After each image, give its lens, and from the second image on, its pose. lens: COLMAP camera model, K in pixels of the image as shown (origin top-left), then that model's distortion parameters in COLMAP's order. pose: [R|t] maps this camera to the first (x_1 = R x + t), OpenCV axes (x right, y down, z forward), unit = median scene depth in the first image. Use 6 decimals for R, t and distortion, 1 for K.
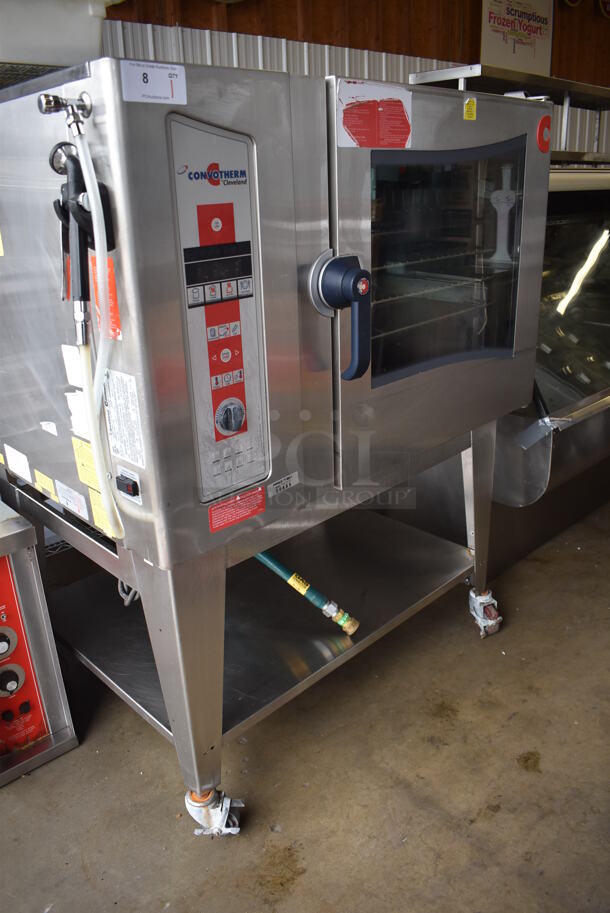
lens RADIAL K [[713.2, 0, 305.0], [0, 713.2, 456.5], [0, 0, 1]] dist [-0.093458, -0.005334]
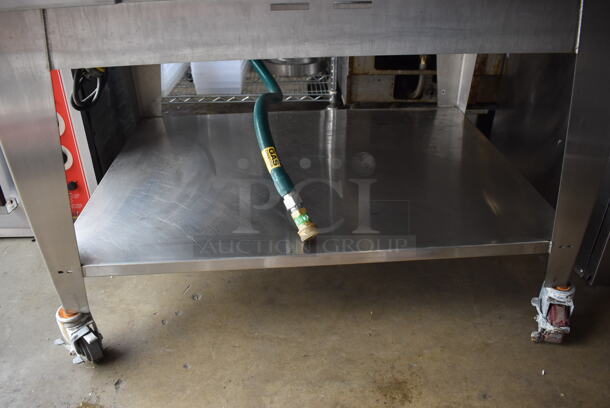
lens RADIAL K [[476.5, 0, 305.0], [0, 476.5, 204.0], [0, 0, 1]] dist [-0.093458, -0.005334]
pose [[0.753429, 0.369571, -0.543841, 0.543759], [-0.257315, 0.926854, 0.273371, 0.103373], [0.605090, -0.066027, 0.793414, 0.923606]]
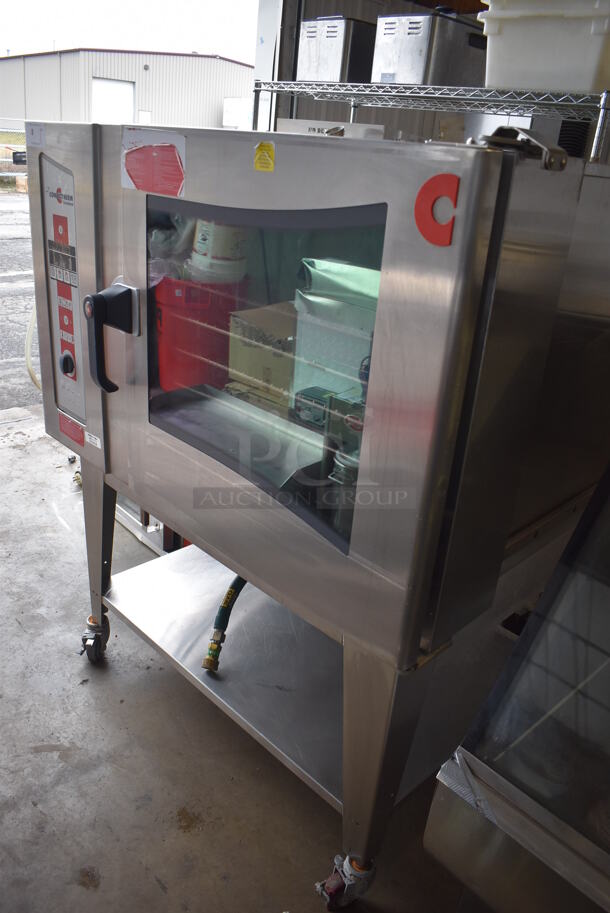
lens RADIAL K [[713.2, 0, 305.0], [0, 713.2, 456.5], [0, 0, 1]] dist [-0.093458, -0.005334]
pose [[0.008316, 0.438412, -0.898736, 1.322517], [-0.440266, 0.808572, 0.390356, -0.707958], [0.897829, 0.392437, 0.199742, 1.301105]]
